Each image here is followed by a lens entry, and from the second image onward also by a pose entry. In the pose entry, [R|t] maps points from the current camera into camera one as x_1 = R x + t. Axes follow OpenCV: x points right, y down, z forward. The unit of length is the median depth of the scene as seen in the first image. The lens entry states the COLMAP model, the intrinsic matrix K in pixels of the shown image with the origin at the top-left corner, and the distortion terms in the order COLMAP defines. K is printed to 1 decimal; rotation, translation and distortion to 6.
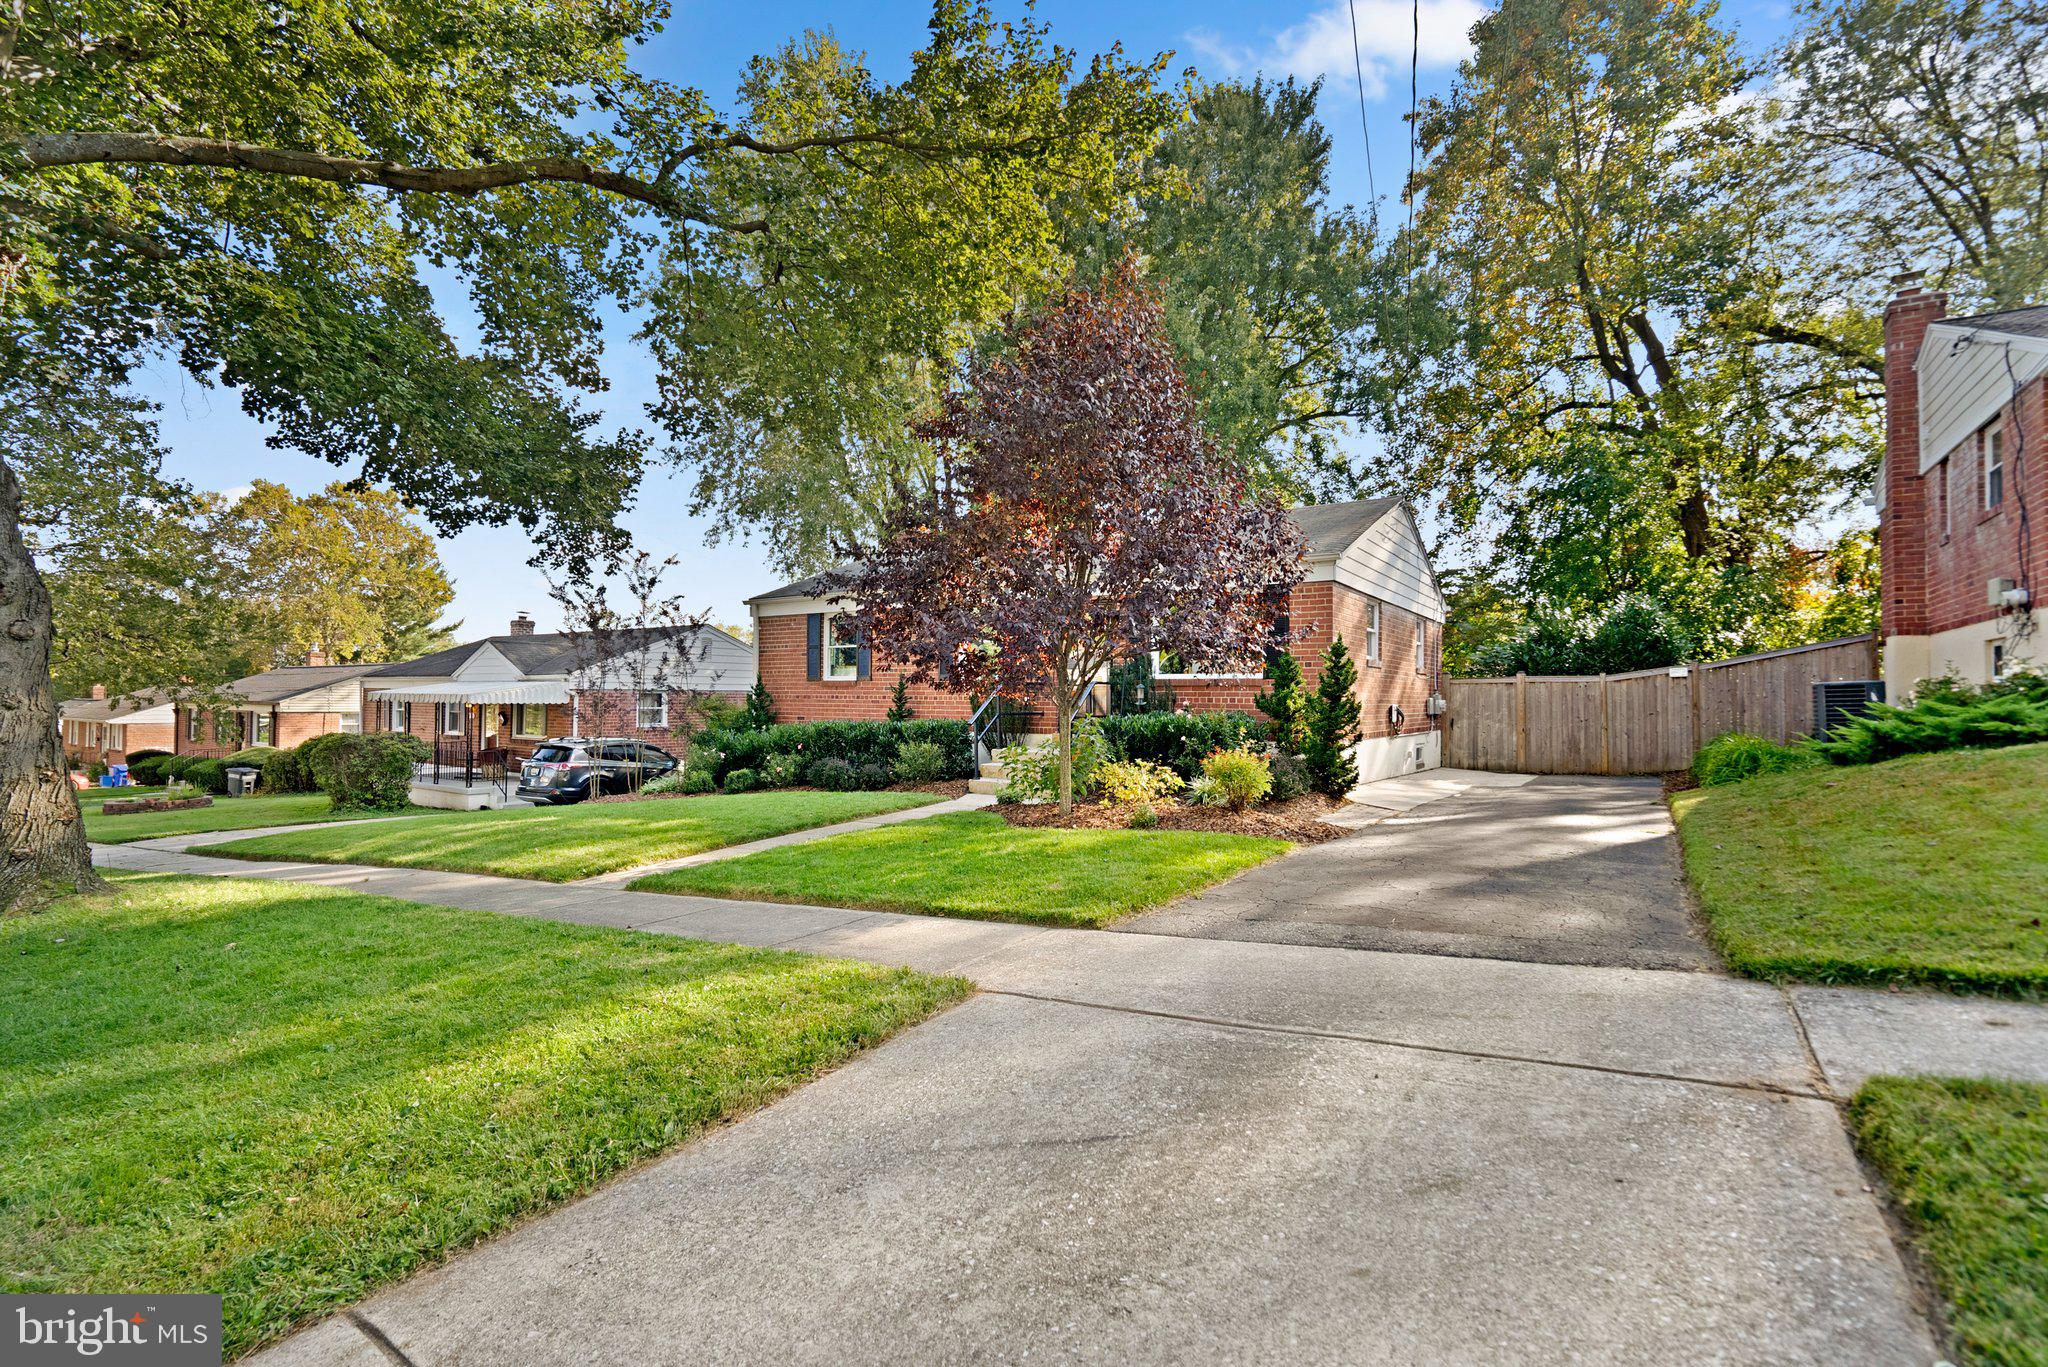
lens RADIAL K [[949.3, 0, 1019.5], [0, 949.3, 687.9], [0, 0, 1]] dist [0.000113, 0.000980]
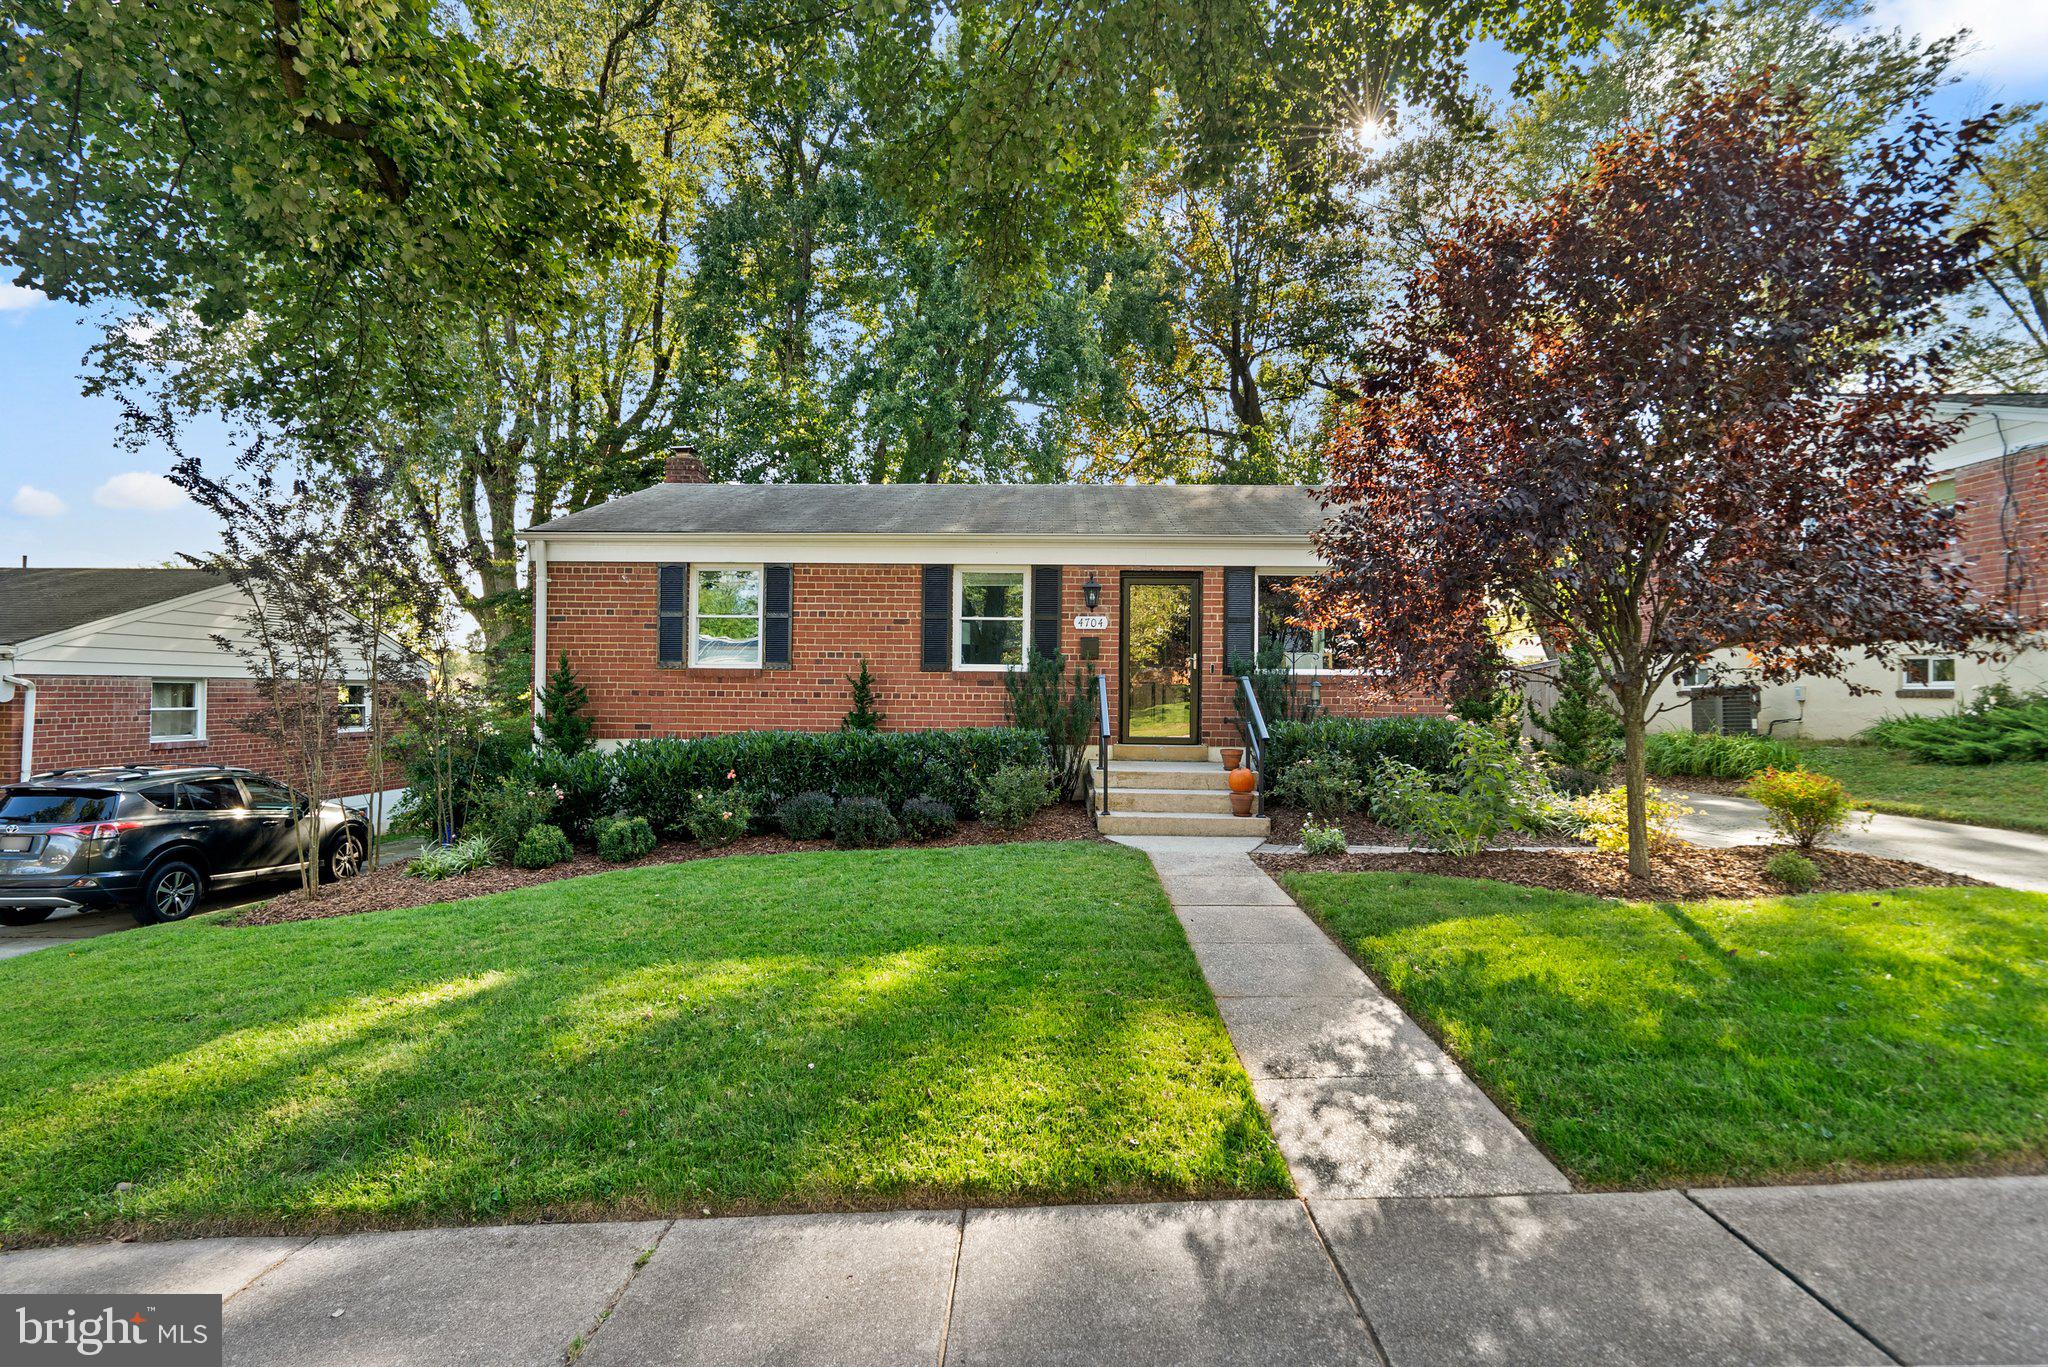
lens RADIAL K [[949.3, 0, 1019.5], [0, 949.3, 687.9], [0, 0, 1]] dist [0.000113, 0.000980]
pose [[0.848974, -0.001377, 0.528433, -0.358642], [-0.007860, 0.999853, 0.015232, -0.006257], [-0.528377, -0.017085, 0.848838, 0.323671]]
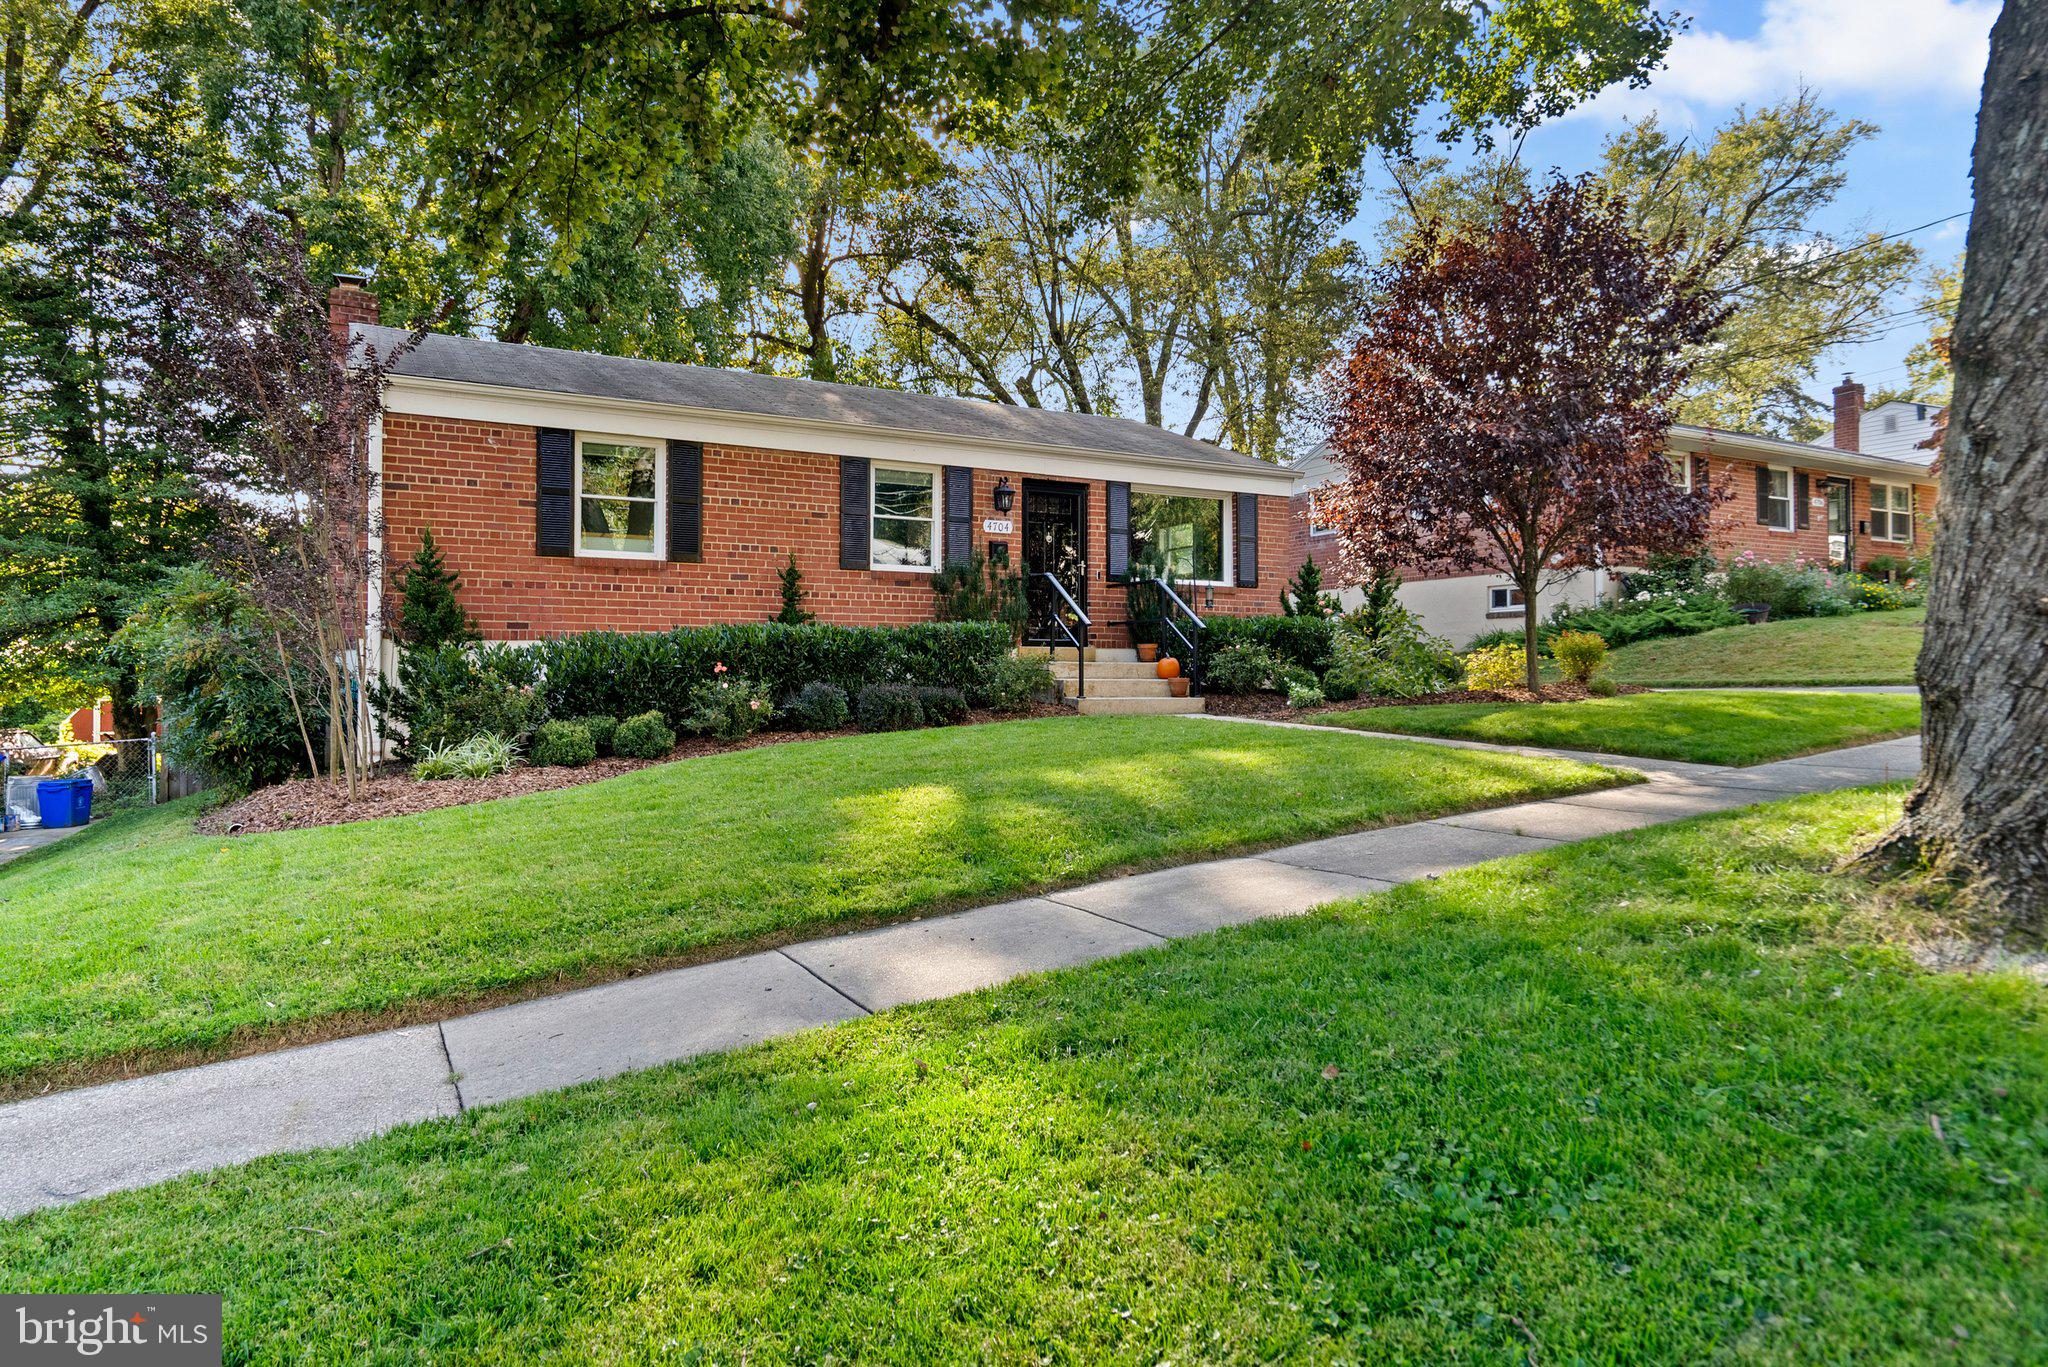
lens RADIAL K [[1259.8, 0, 1024.0], [0, 1259.8, 683.5], [0, 0, 1]] dist [0.022719, 0.000014]
pose [[0.442517, -0.016468, 0.896609, -0.743130], [-0.006567, 0.999745, 0.021604, 0.047140], [-0.896736, -0.015448, 0.442296, 0.439725]]
